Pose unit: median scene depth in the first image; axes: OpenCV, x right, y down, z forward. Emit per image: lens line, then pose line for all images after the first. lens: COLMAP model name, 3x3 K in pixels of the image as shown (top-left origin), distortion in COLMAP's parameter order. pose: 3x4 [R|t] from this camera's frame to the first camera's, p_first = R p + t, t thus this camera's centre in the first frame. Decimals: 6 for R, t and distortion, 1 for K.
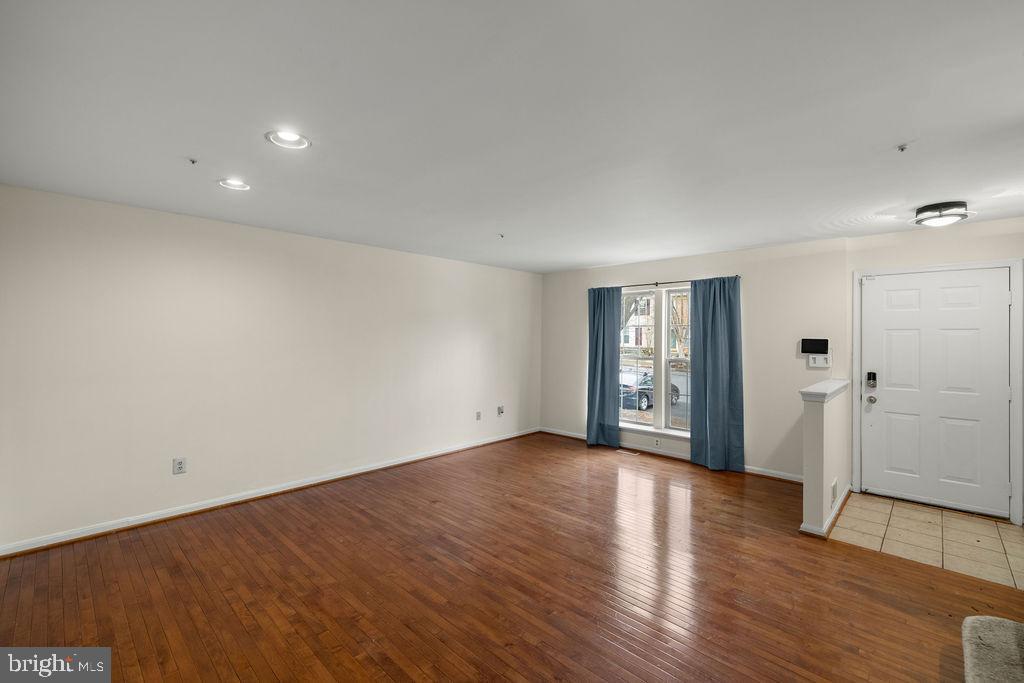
lens RADIAL K [[442.8, 0, 507.6], [0, 442.8, 338.5], [0, 0, 1]] dist [0.000738, 0.000402]
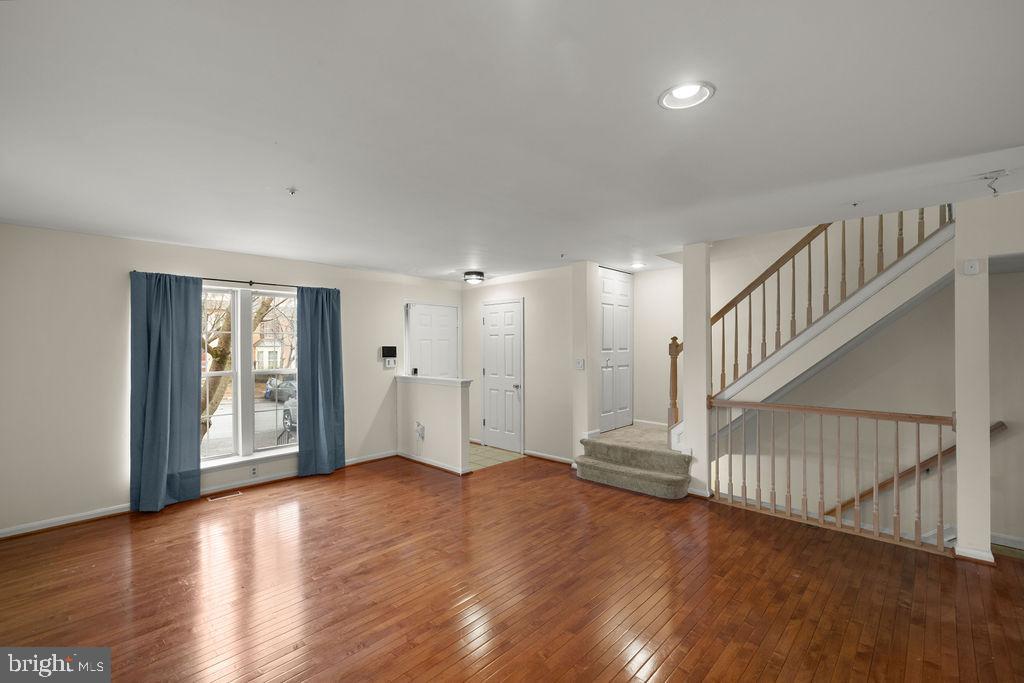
lens RADIAL K [[442.8, 0, 507.7], [0, 442.8, 342.3], [0, 0, 1]] dist [0.000738, 0.000402]
pose [[-0.012663, -0.000902, 0.999919, -0.559824], [0.005753, 0.999983, 0.000975, -0.009274], [-0.999903, 0.005765, -0.012657, 0.573701]]
